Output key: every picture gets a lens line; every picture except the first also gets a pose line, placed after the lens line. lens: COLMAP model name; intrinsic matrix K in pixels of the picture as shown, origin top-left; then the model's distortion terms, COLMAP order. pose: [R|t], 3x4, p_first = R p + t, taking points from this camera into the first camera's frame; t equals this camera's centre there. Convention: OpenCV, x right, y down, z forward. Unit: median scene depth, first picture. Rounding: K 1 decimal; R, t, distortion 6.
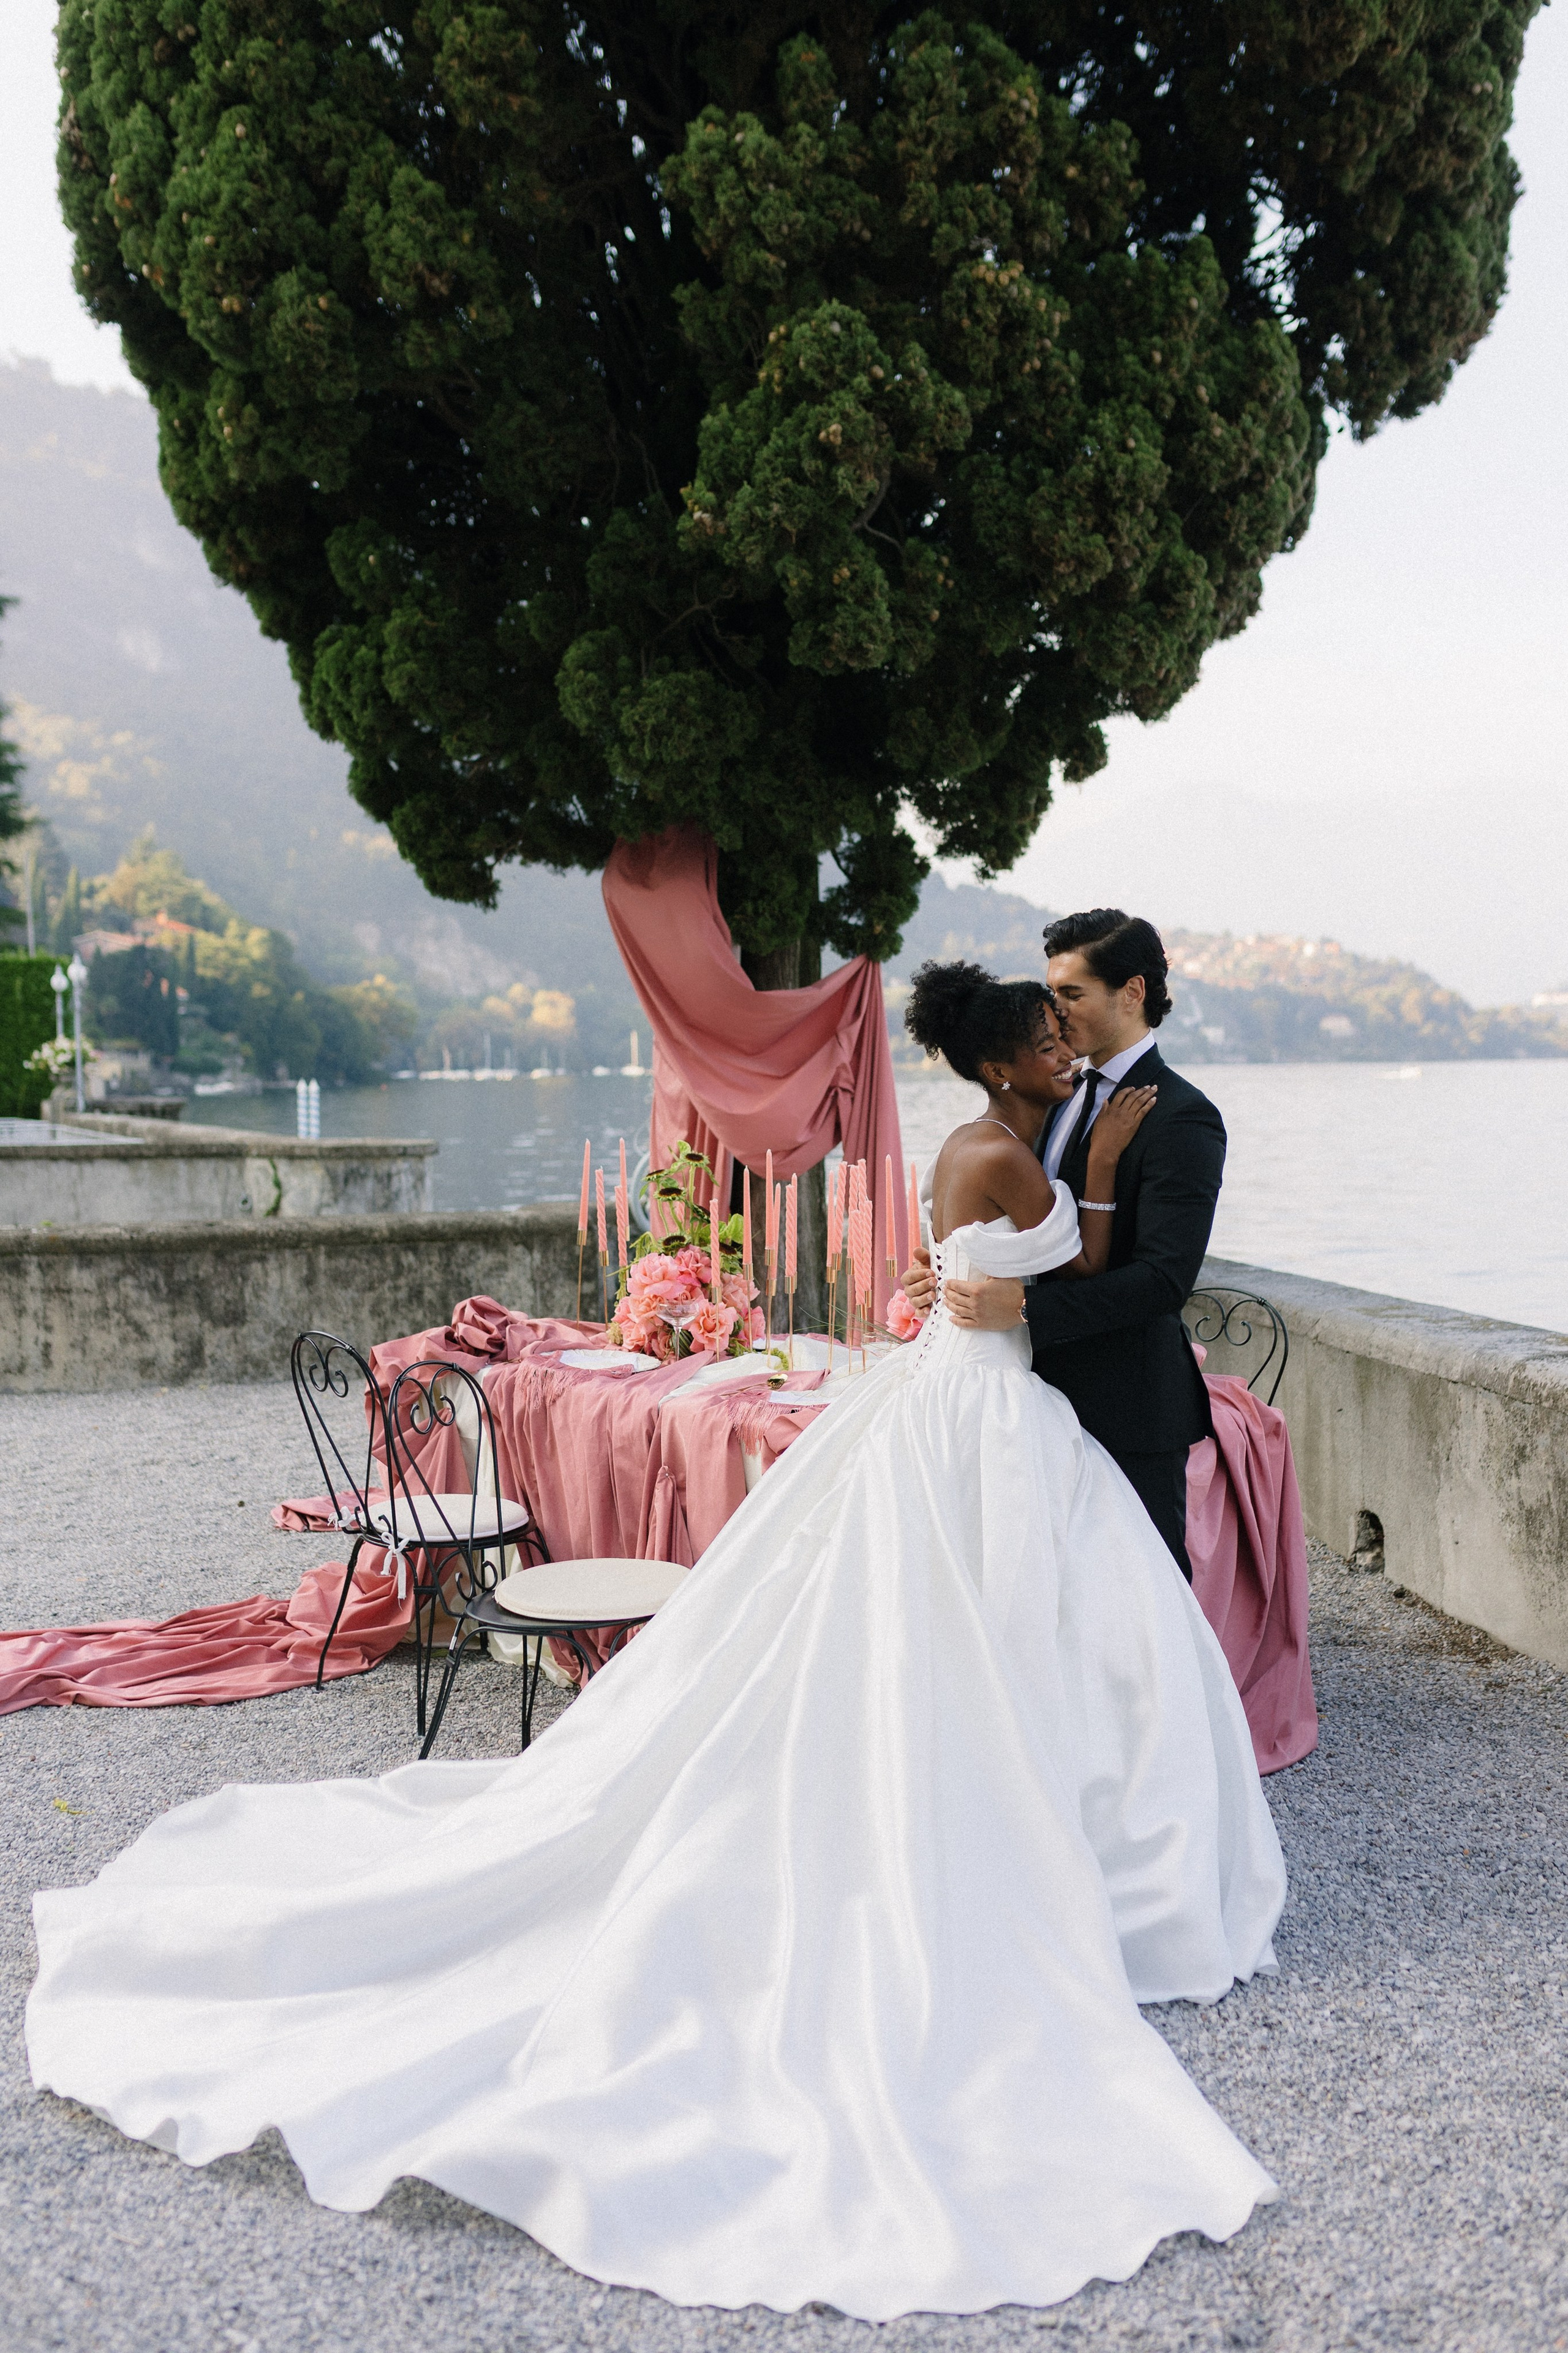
lens RADIAL K [[2230.2, 0, 805.8], [0, 2230.2, 1161.9], [0, 0, 1]] dist [0.001203, 0.000000]
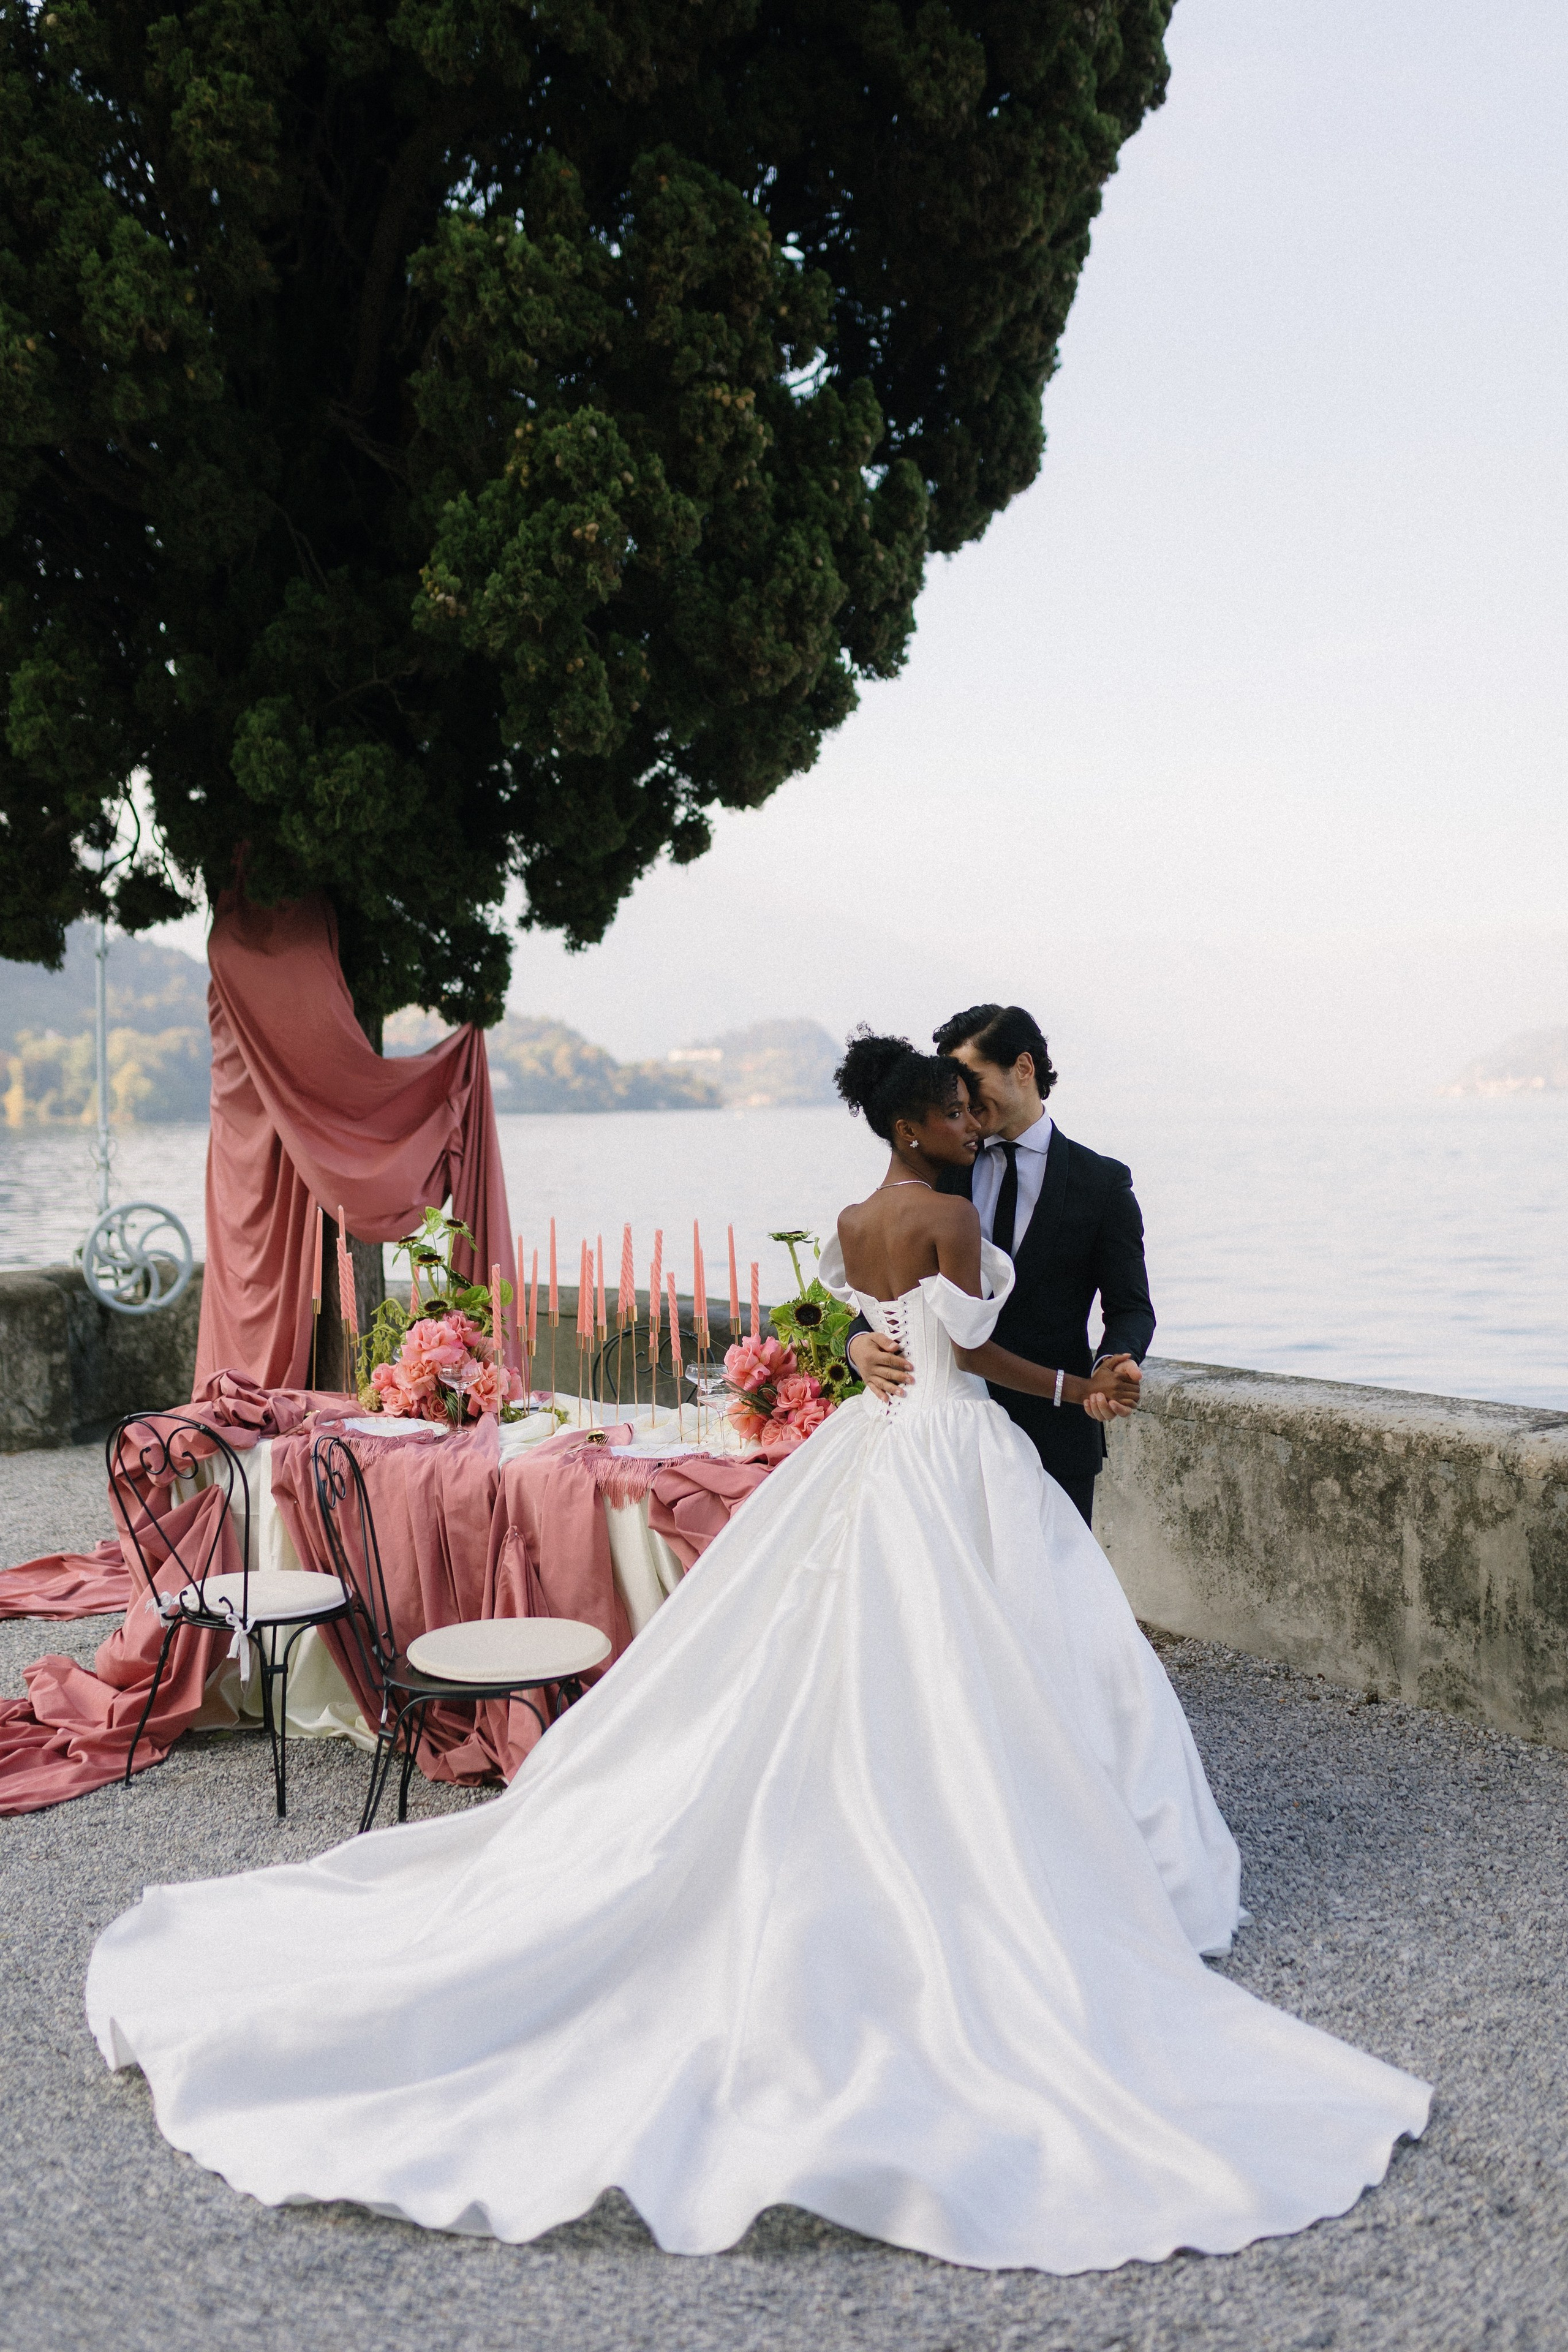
lens RADIAL K [[2229.5, 0, 793.3], [0, 2229.5, 1192.3], [0, 0, 1]] dist [0.001203, 0.000000]
pose [[0.933893, -0.016173, 0.357186, -0.266761], [0.020487, 0.999756, -0.008300, -0.004683], [-0.356965, 0.015069, 0.933996, -0.011038]]
